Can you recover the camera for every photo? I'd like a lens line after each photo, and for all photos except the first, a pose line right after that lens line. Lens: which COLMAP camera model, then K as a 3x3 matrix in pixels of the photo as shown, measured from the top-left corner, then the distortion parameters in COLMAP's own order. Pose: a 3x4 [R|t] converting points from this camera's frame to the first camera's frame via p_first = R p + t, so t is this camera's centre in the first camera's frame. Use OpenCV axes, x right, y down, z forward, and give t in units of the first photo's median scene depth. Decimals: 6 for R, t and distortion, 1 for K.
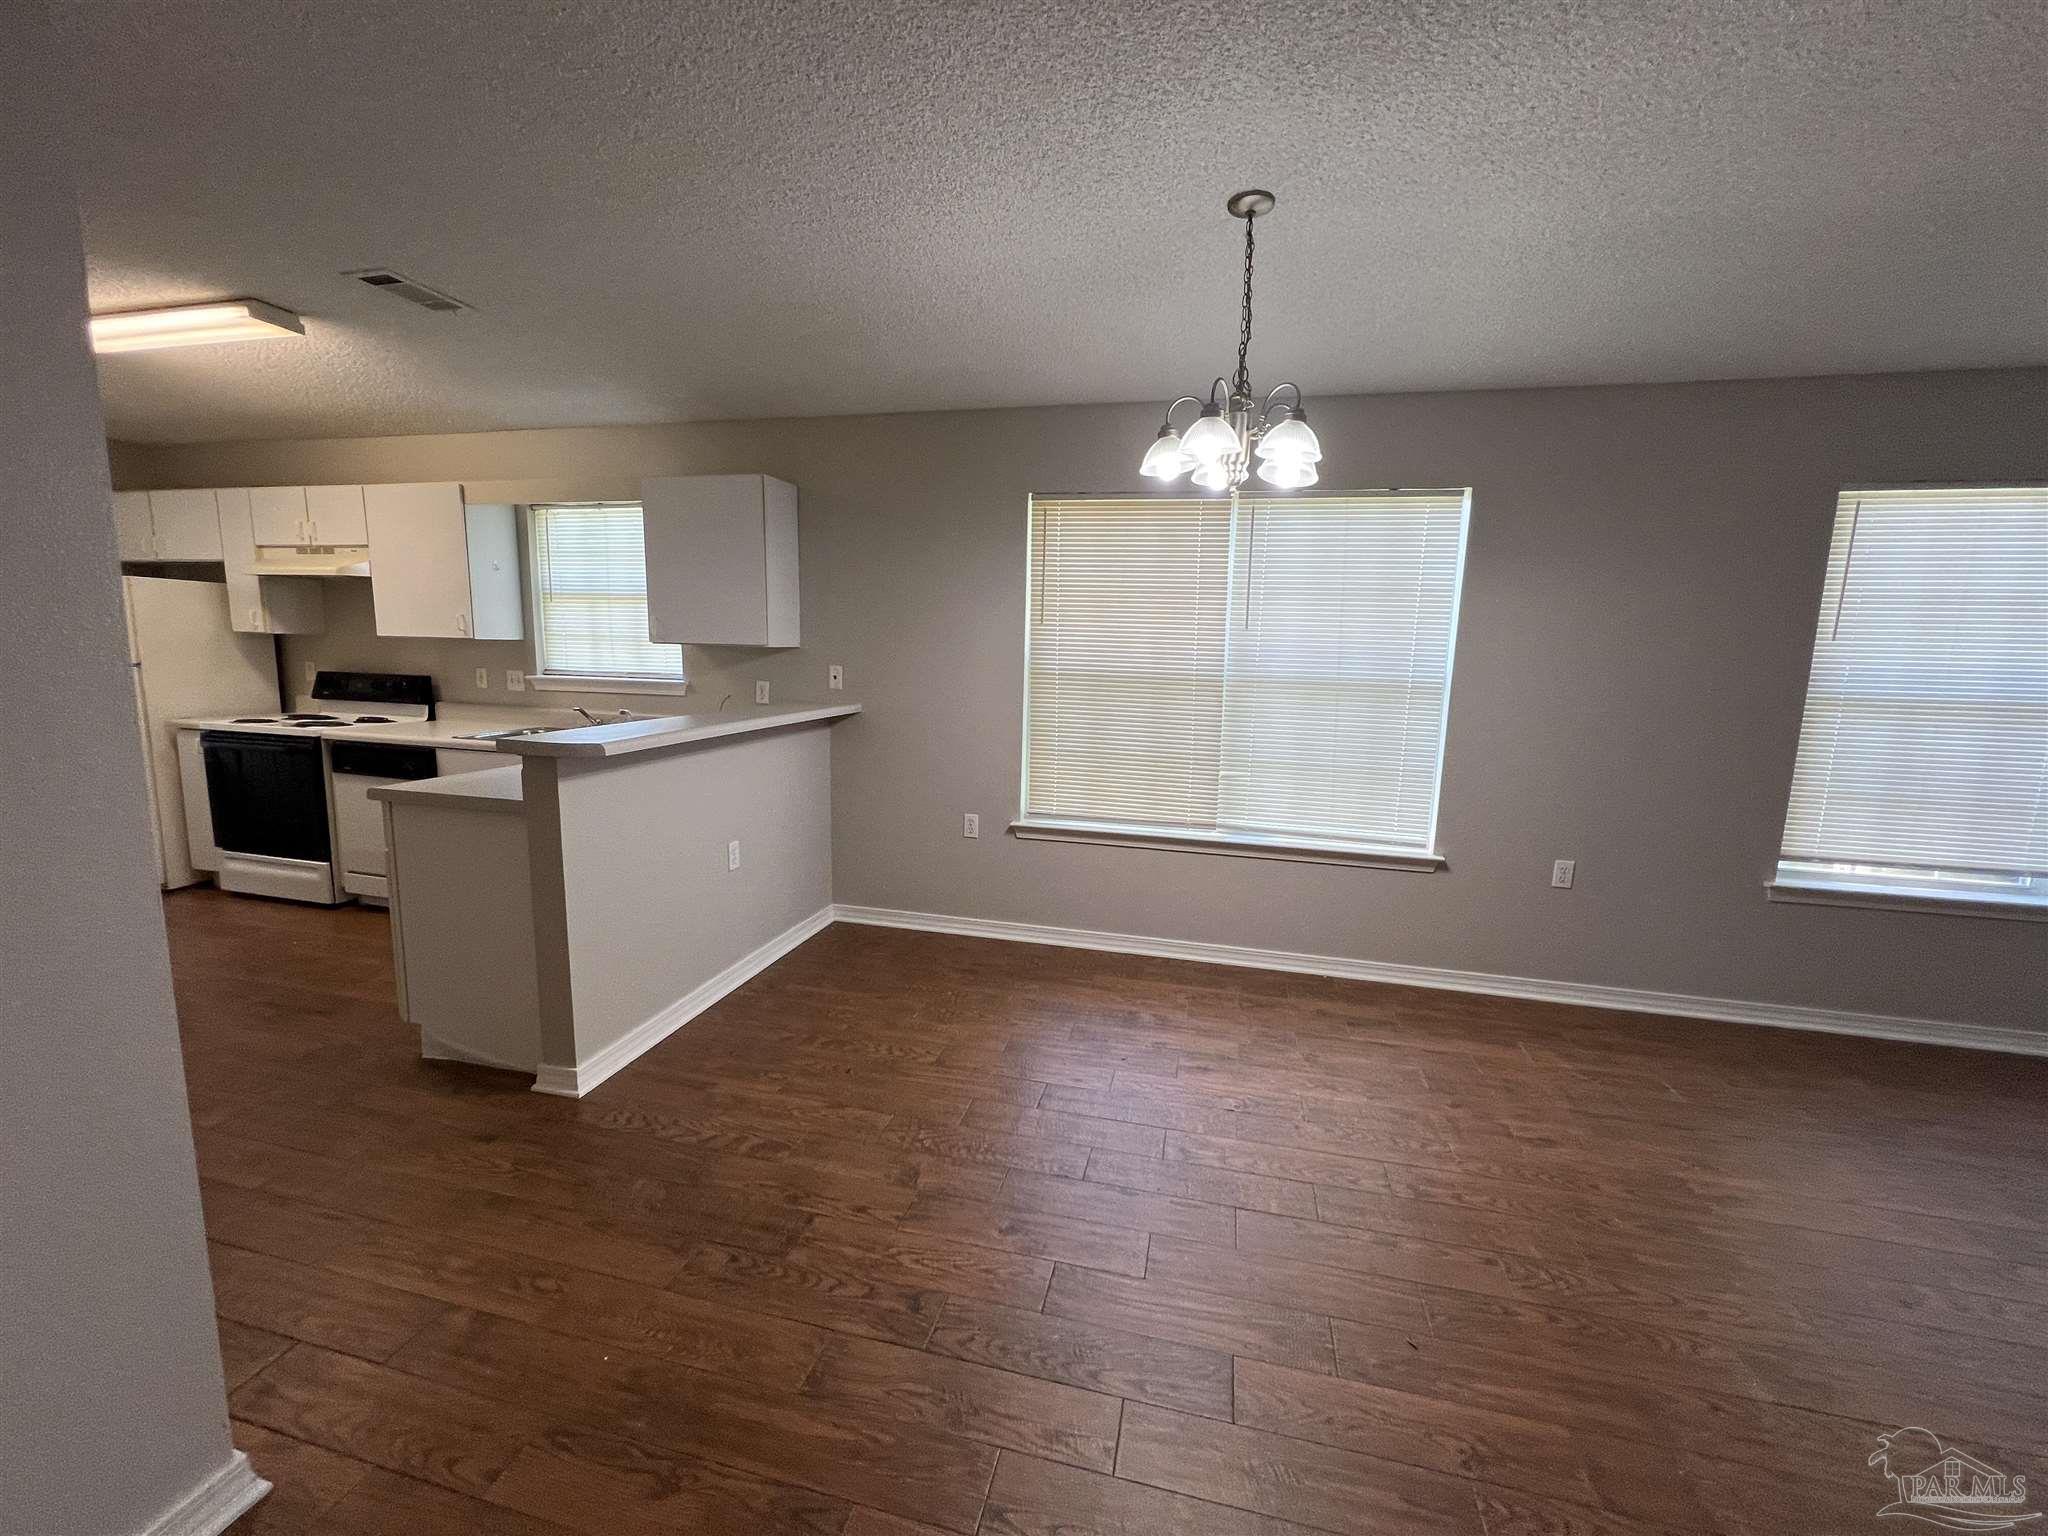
lens RADIAL K [[819.7, 0, 1025.7], [0, 819.7, 769.5], [0, 0, 1]] dist [-0.001850, 0.000708]
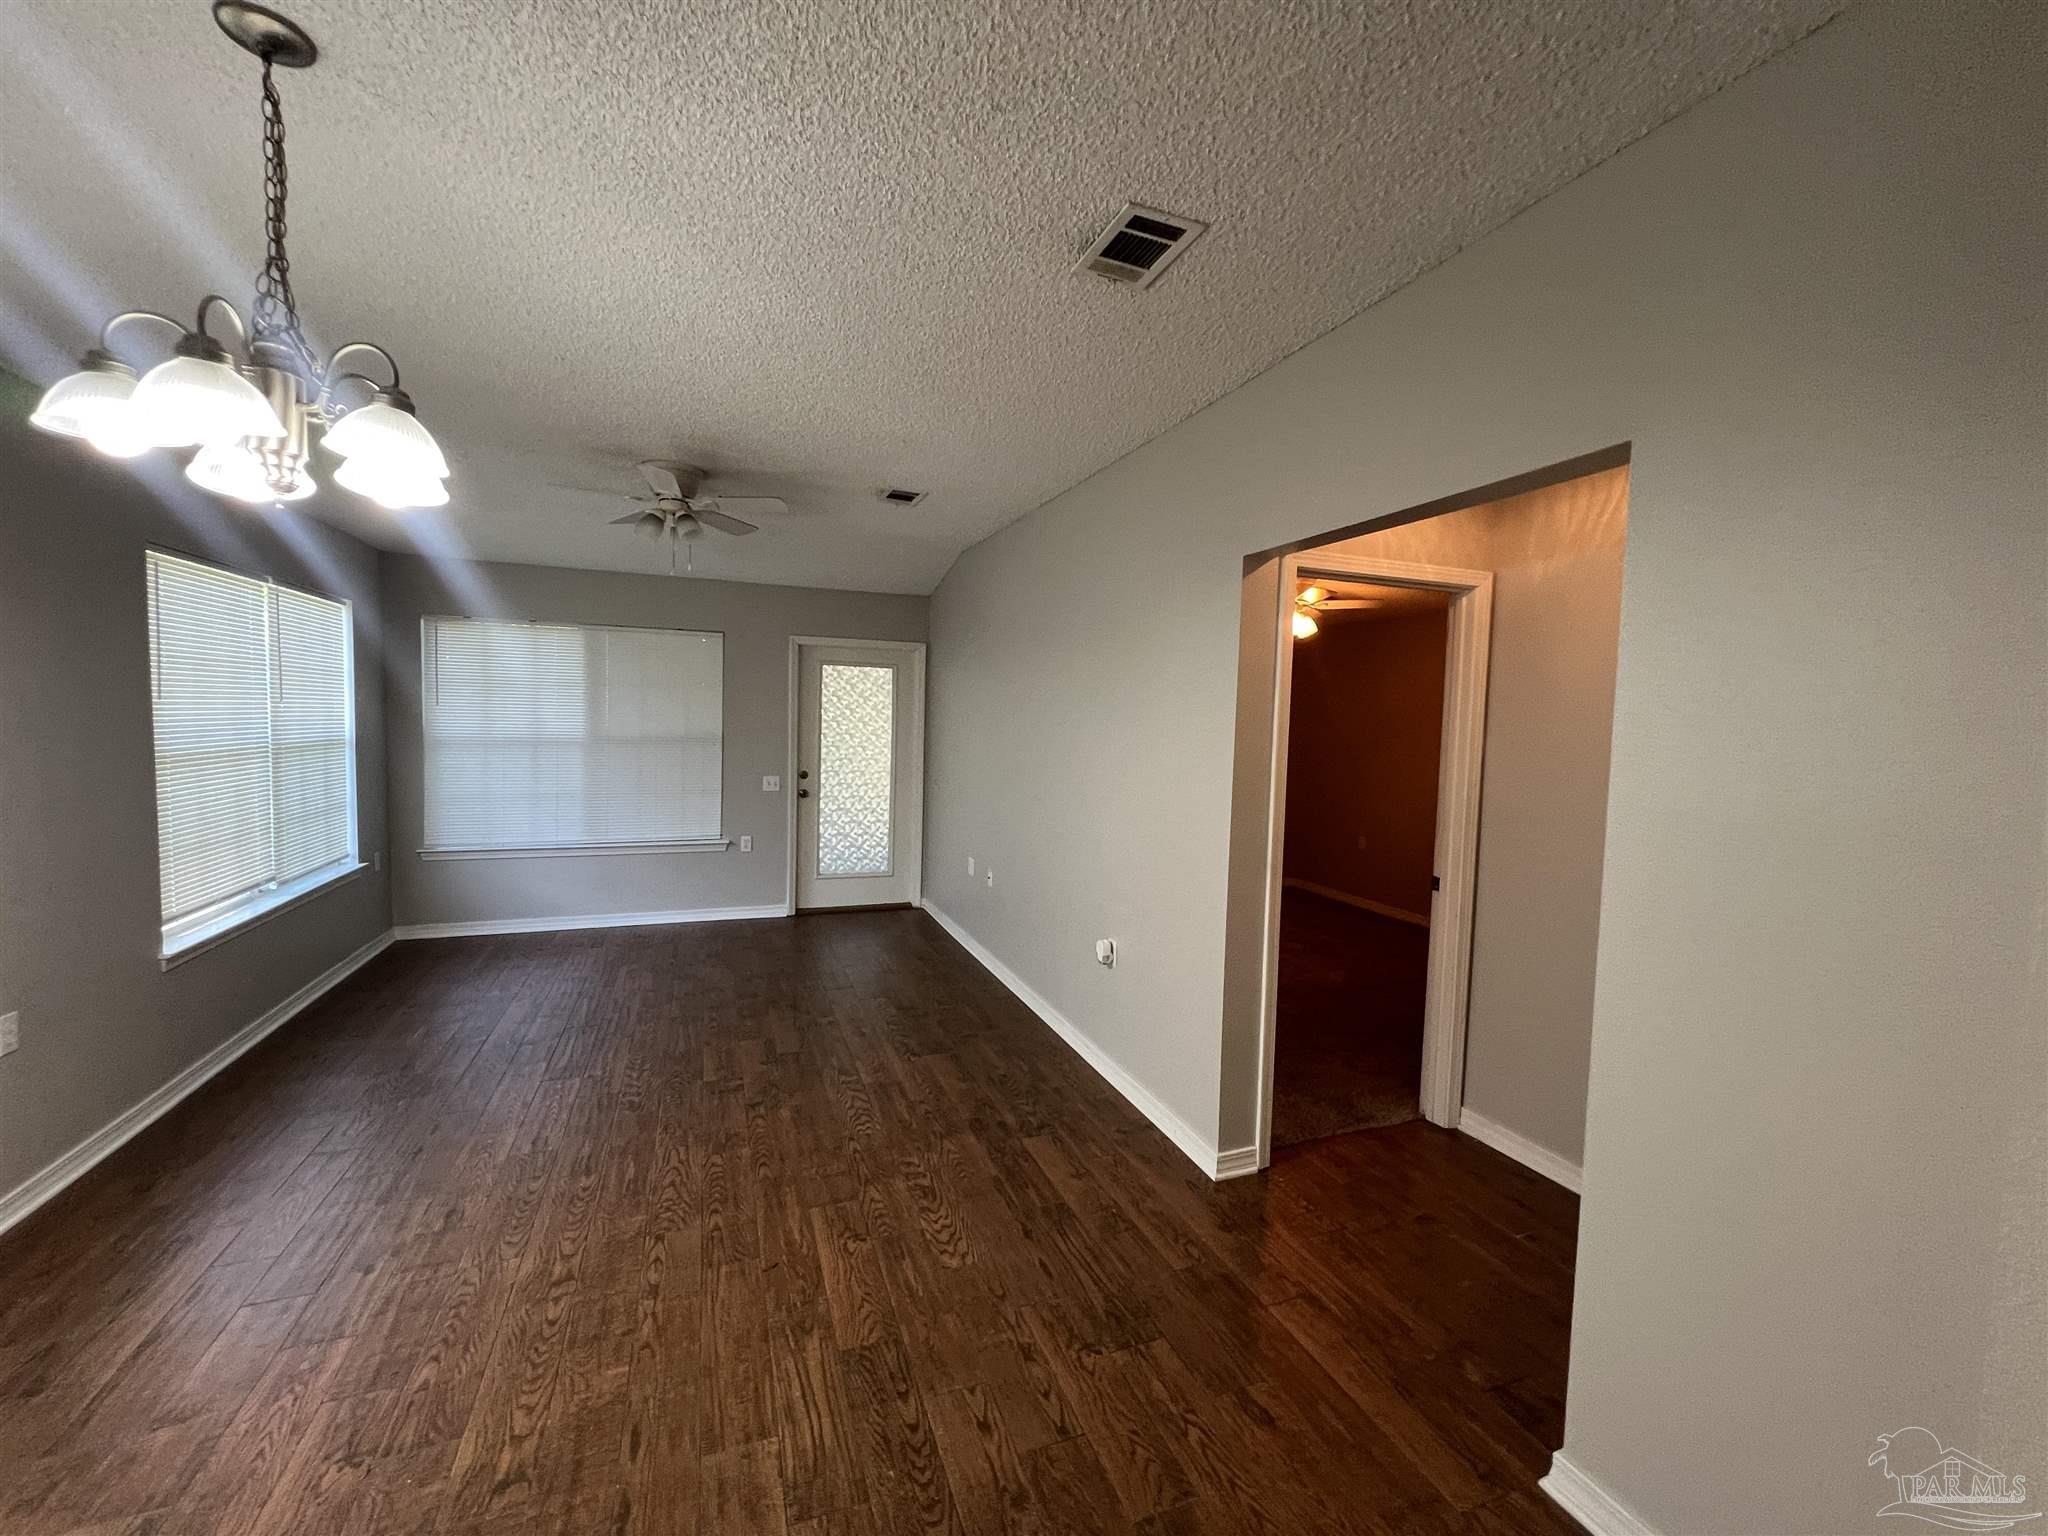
lens RADIAL K [[819.7, 0, 1025.7], [0, 819.7, 769.5], [0, 0, 1]] dist [-0.001850, 0.000708]
pose [[-0.571464, -0.092452, 0.815403, -0.375108], [0.083059, 0.982015, 0.169553, -0.135645], [-0.816413, 0.164620, -0.553507, 0.619177]]
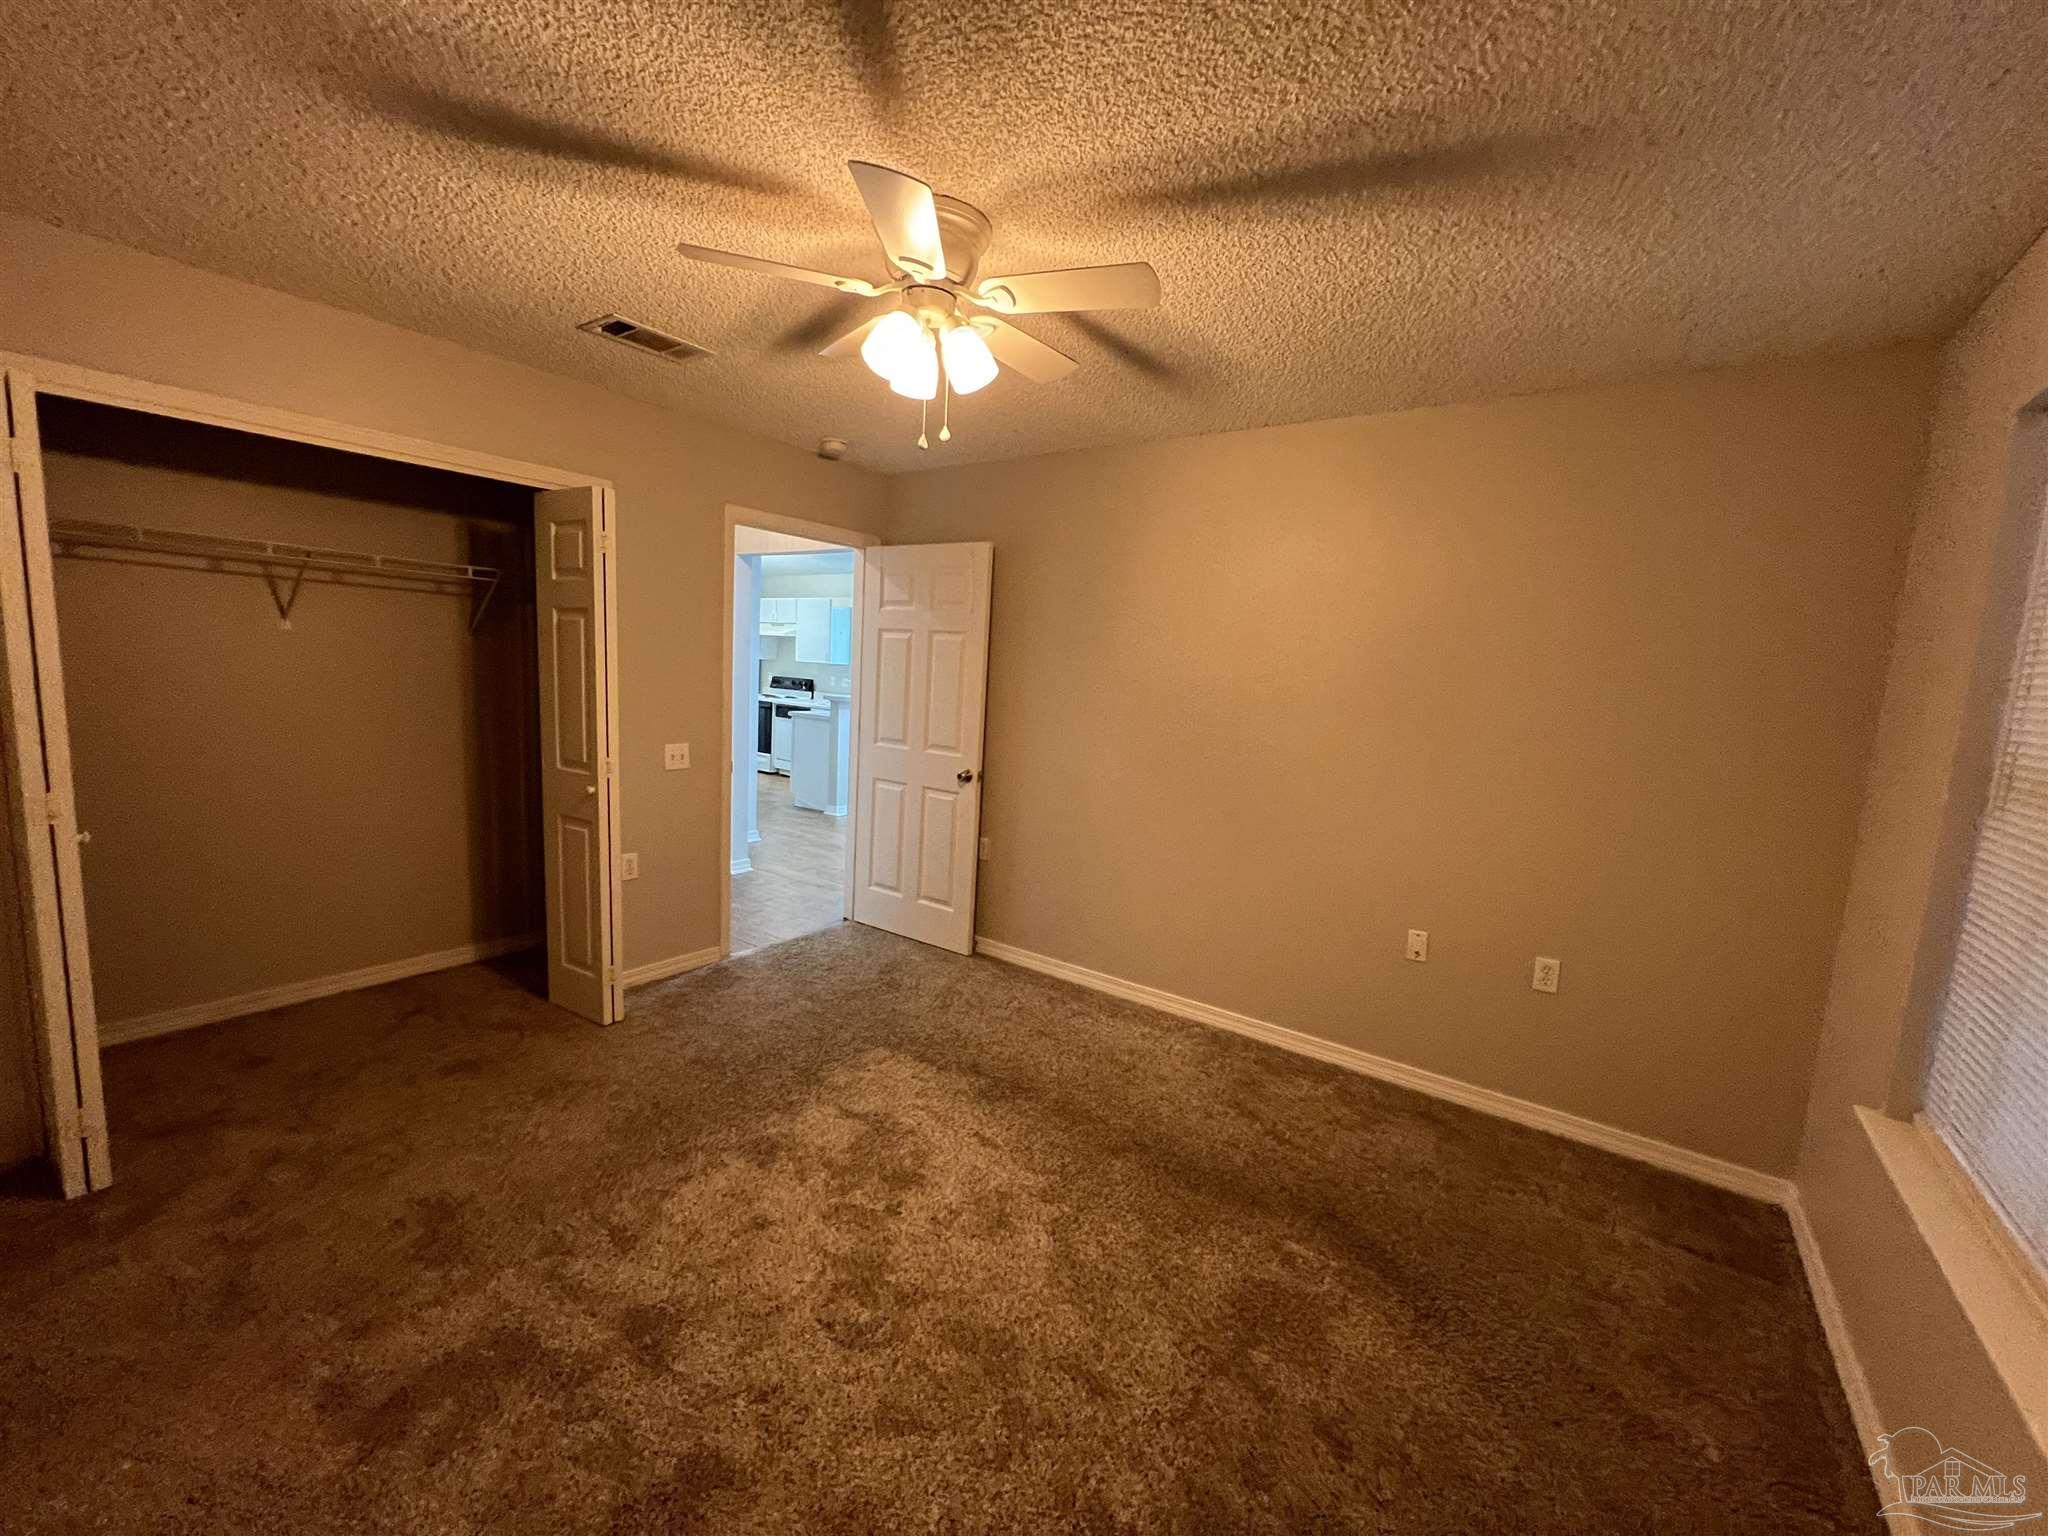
lens RADIAL K [[819.7, 0, 1025.7], [0, 819.7, 769.5], [0, 0, 1]] dist [-0.001850, 0.000708]
pose [[0.922600, 0.070622, -0.379238, 0.979450], [-0.085223, 0.996123, -0.021829, 0.190970], [0.376226, 0.052459, 0.925042, -1.219799]]
